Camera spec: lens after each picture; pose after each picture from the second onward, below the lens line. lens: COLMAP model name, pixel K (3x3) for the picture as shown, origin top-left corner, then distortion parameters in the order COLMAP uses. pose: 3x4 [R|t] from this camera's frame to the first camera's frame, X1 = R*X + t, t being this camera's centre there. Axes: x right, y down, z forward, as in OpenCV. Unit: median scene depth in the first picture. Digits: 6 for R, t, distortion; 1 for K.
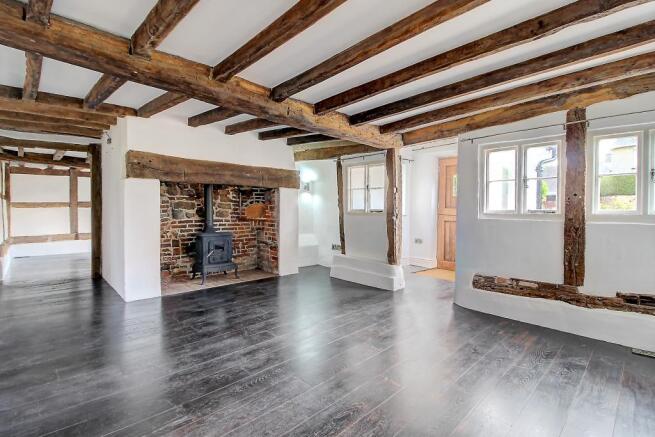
lens RADIAL K [[302.1, 0, 328.0], [0, 302.1, 216.2], [0, 0, 1]] dist [-0.003164, -0.000739]
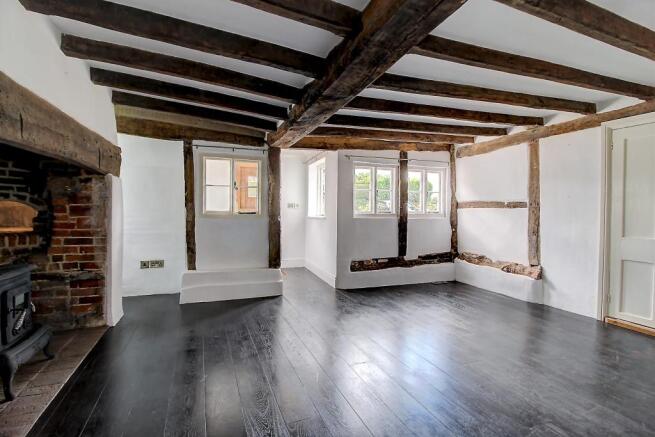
lens RADIAL K [[302.1, 0, 330.3], [0, 302.1, 215.7], [0, 0, 1]] dist [-0.003164, -0.000739]
pose [[0.418155, -0.021270, 0.908127, -0.741018], [0.016828, 0.999736, 0.015667, -0.024628], [-0.908220, 0.008731, 0.418402, 0.554149]]
